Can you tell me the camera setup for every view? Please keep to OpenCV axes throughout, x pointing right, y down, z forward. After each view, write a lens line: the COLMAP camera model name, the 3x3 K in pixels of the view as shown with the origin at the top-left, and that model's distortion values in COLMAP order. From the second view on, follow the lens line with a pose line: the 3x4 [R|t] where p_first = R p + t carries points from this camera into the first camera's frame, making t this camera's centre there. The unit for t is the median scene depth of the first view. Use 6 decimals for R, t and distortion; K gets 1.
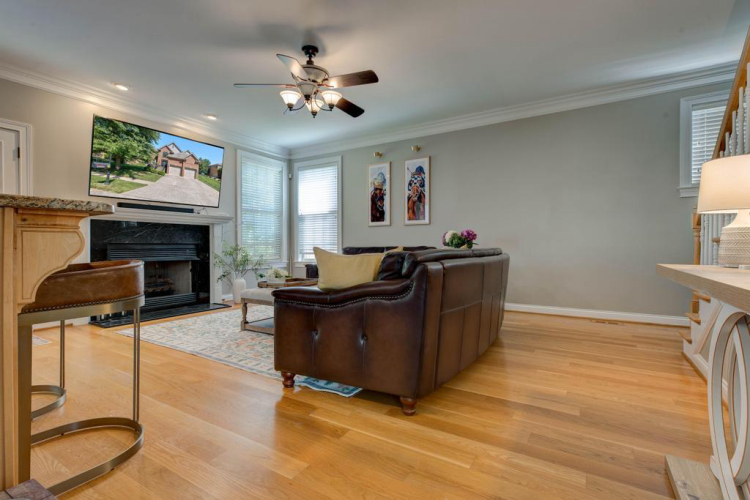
lens RADIAL K [[343.3, 0, 368.4], [0, 343.3, 245.0], [0, 0, 1]] dist [0.002135, -0.000859]
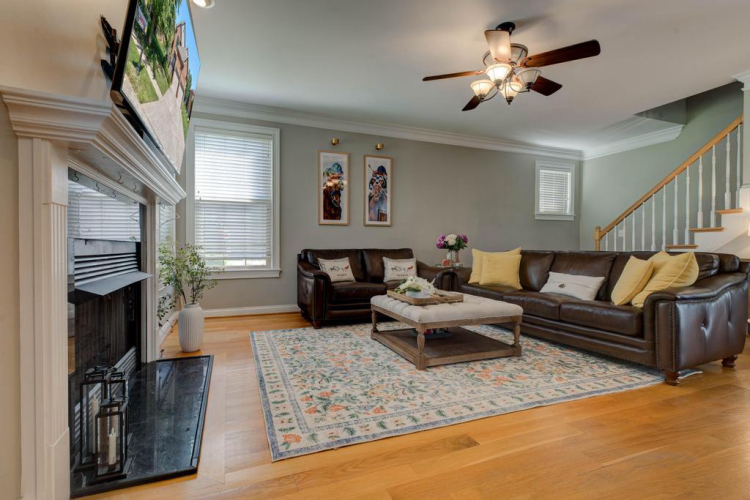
lens RADIAL K [[343.3, 0, 370.4], [0, 343.3, 243.1], [0, 0, 1]] dist [0.002135, -0.000859]
pose [[0.623752, 0.015425, 0.781470, -0.620182], [-0.006946, 0.999875, -0.014192, 0.003161], [-0.781591, 0.003424, 0.623782, 0.412113]]
